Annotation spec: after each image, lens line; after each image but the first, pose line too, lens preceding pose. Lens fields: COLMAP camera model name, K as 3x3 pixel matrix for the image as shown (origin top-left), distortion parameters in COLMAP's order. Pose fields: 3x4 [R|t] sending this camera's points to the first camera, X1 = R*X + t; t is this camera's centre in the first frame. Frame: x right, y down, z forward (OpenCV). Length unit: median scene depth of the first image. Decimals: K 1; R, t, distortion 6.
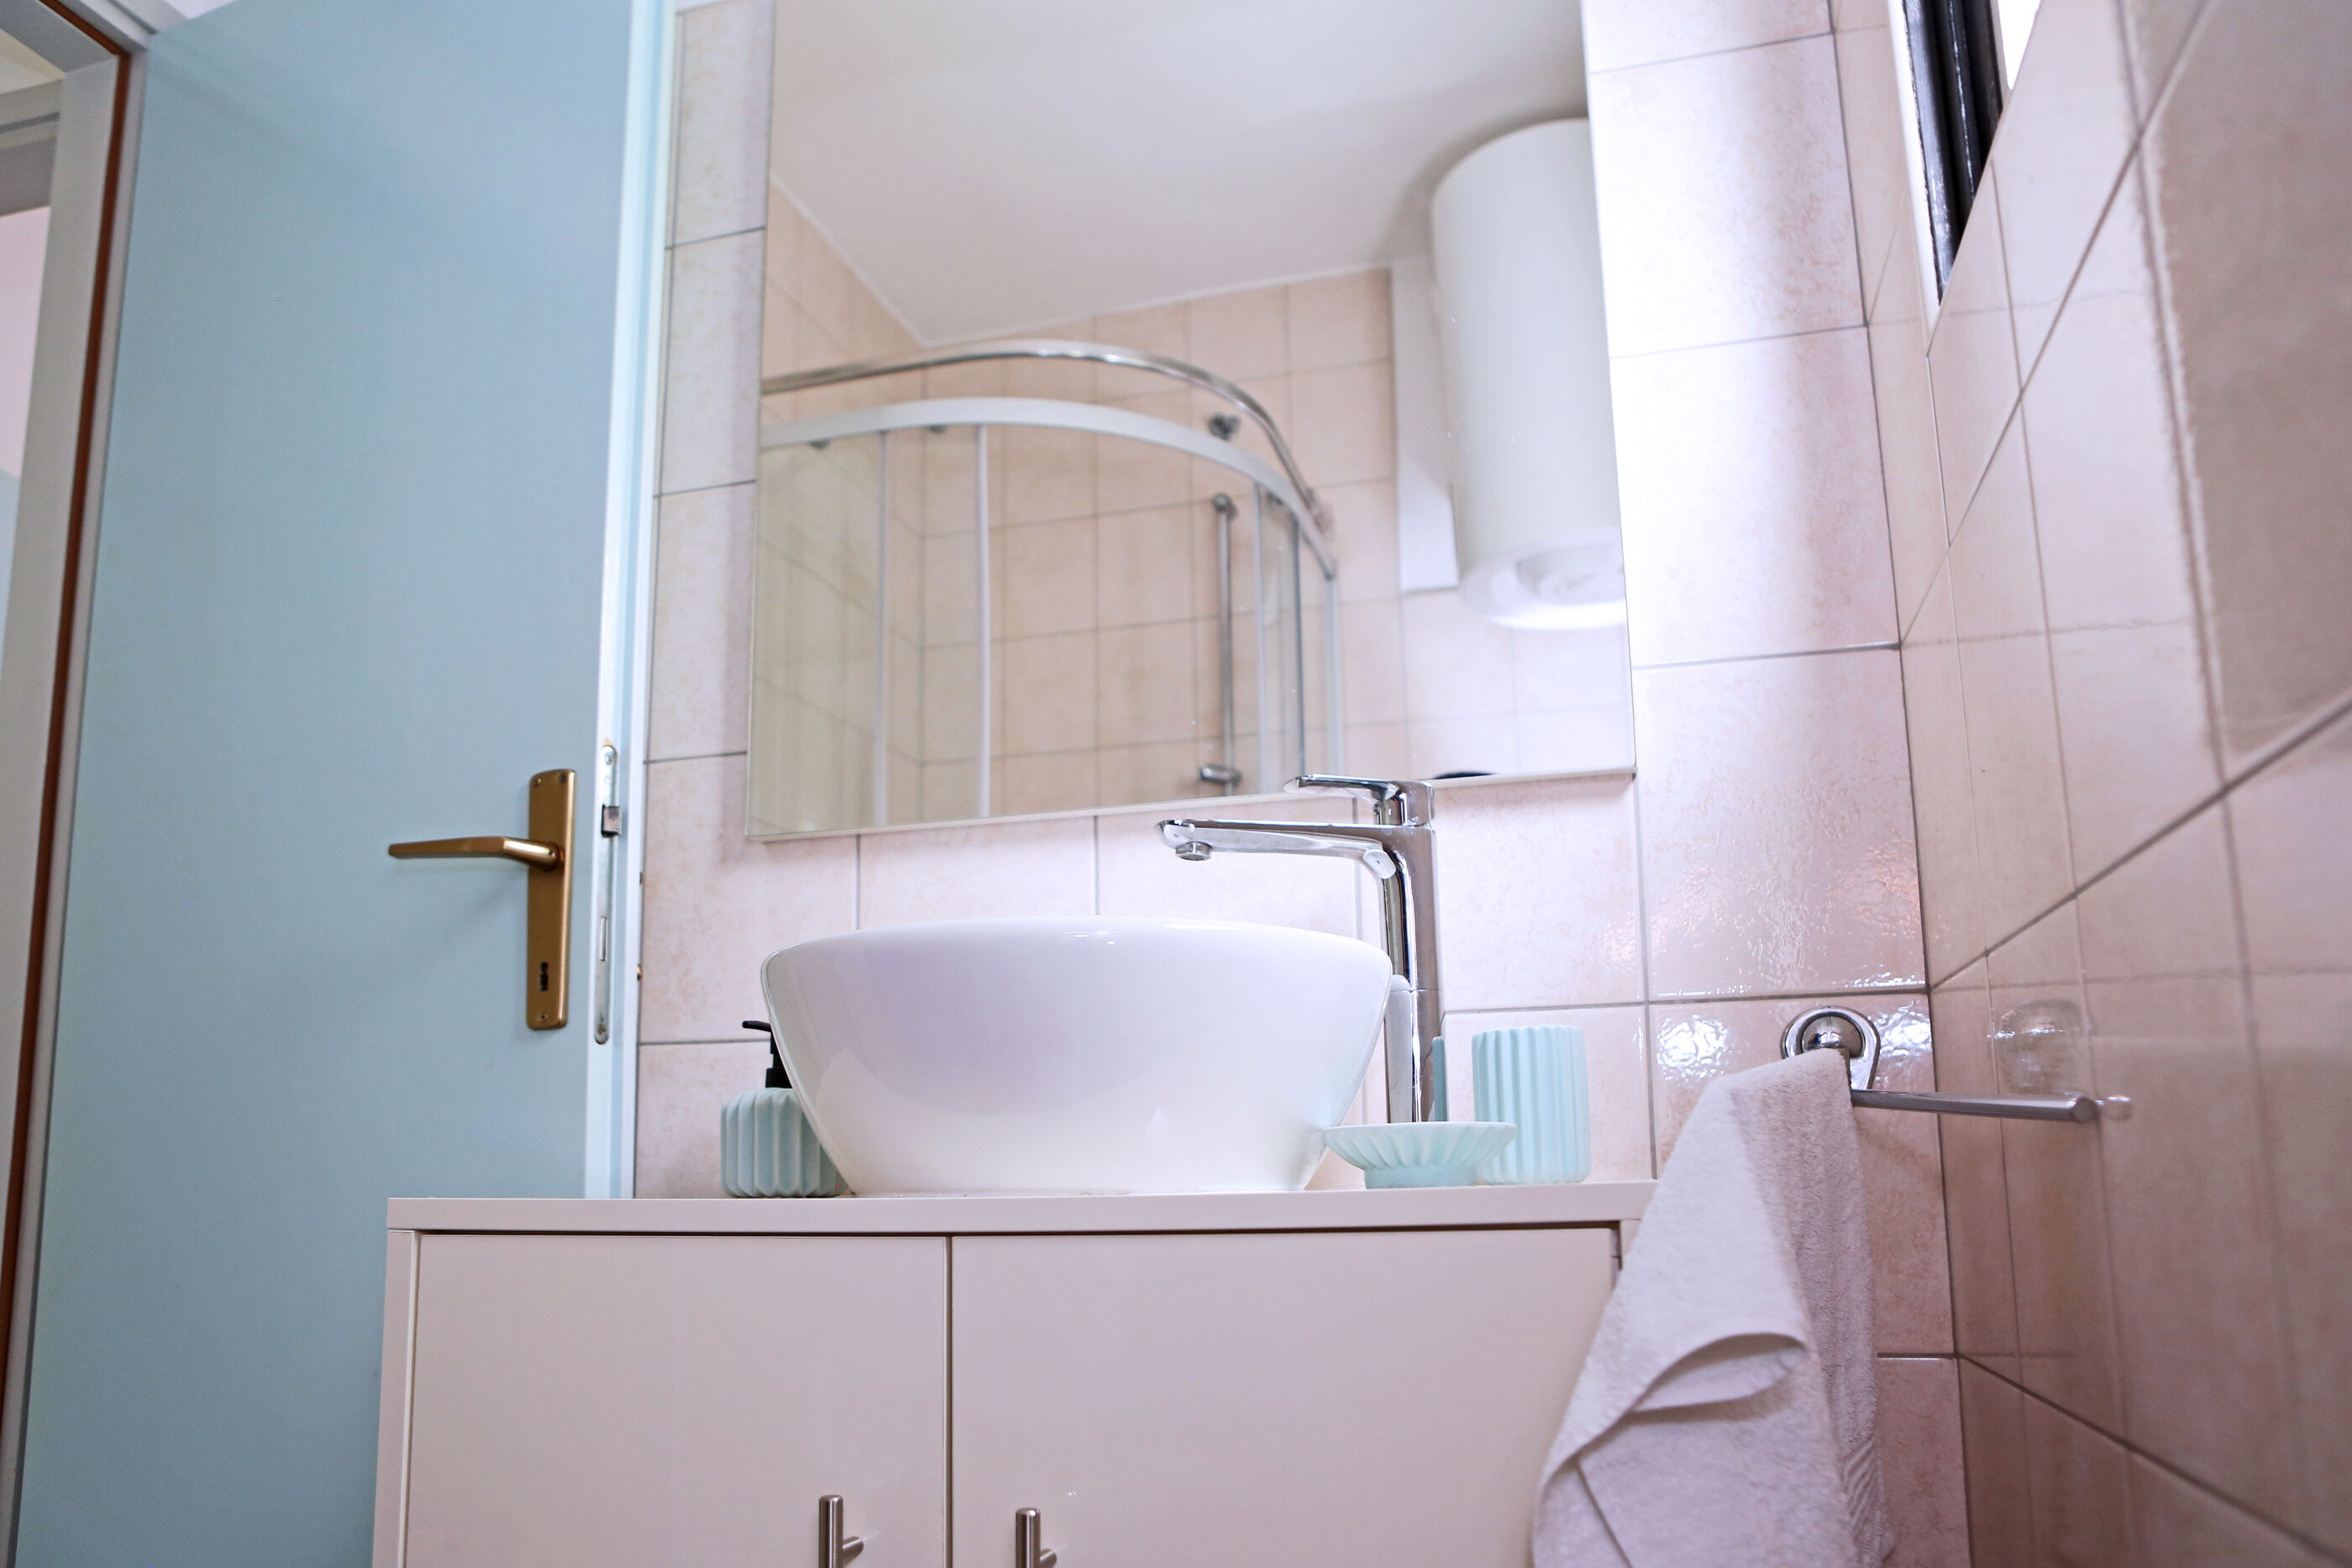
lens RADIAL K [[1810.4, 0, 1177.8], [0, 1810.4, 818.4], [0, 0, 1]] dist [0.001083, 0.000540]
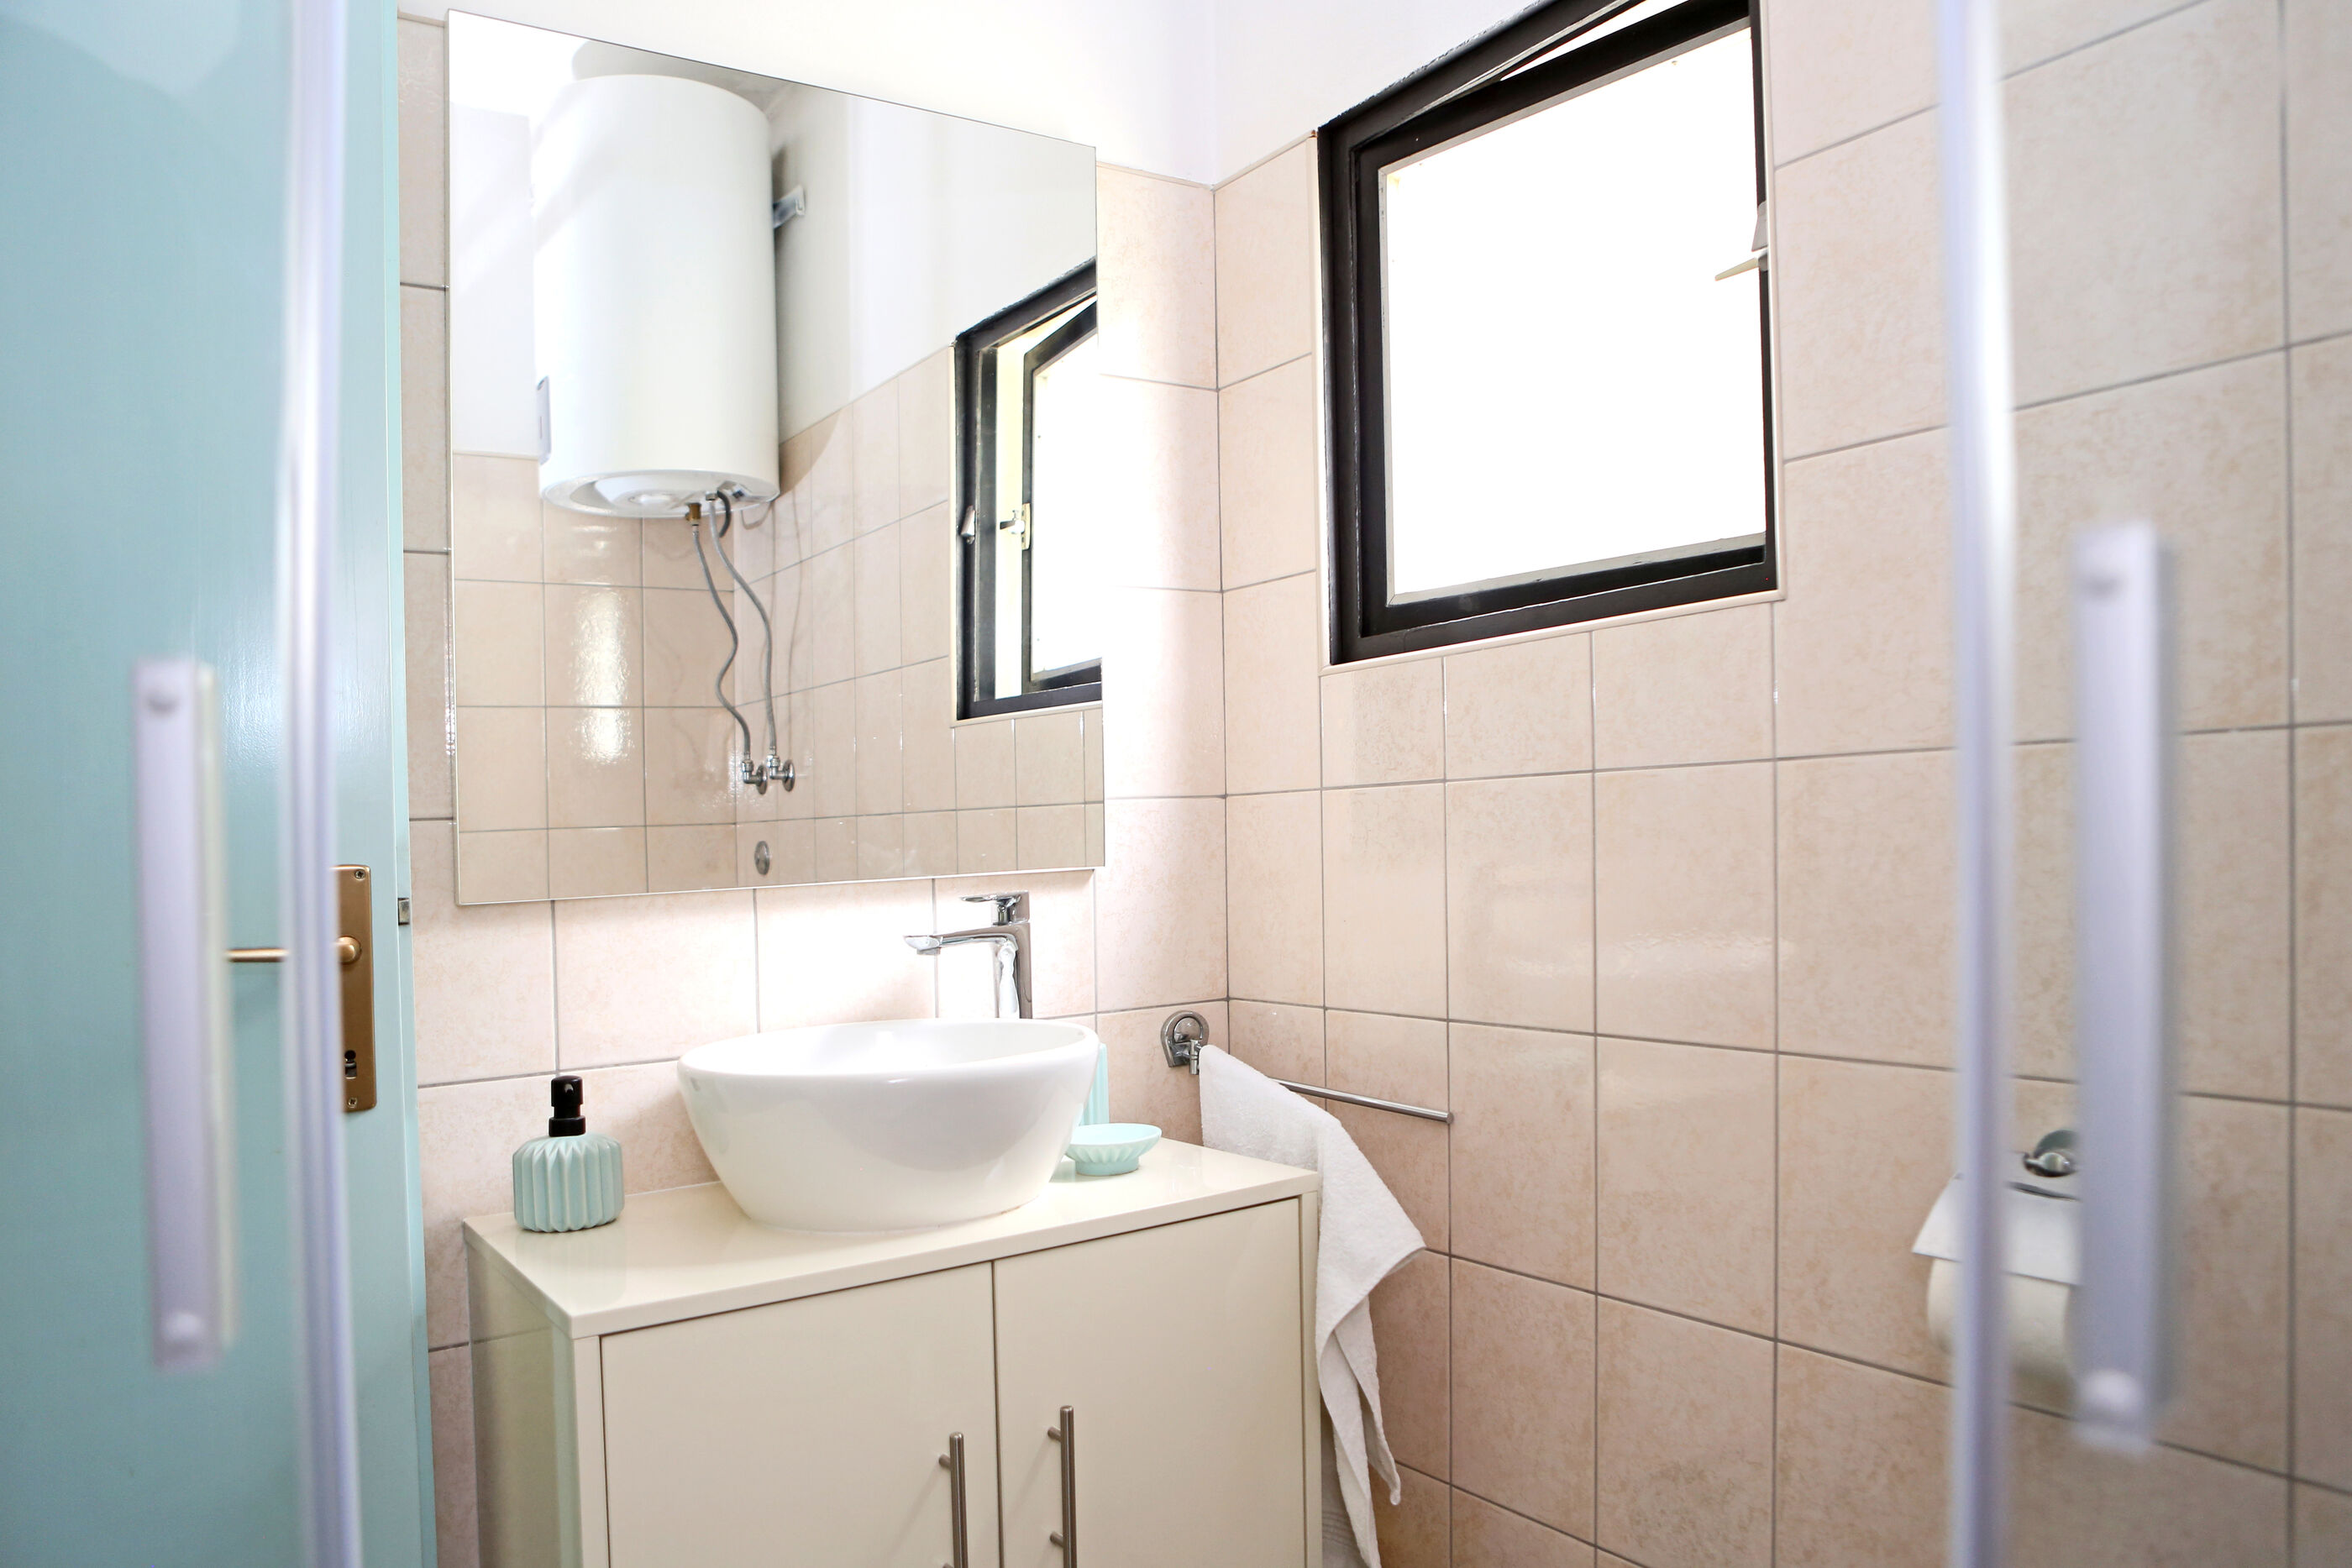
lens RADIAL K [[1810.4, 0, 1177.8], [0, 1810.4, 818.4], [0, 0, 1]] dist [0.001083, 0.000540]
pose [[0.636508, 0.003309, 0.771263, -0.881144], [-0.134772, 0.985083, 0.106998, -0.238113], [-0.759404, -0.172049, 0.627459, -0.019388]]
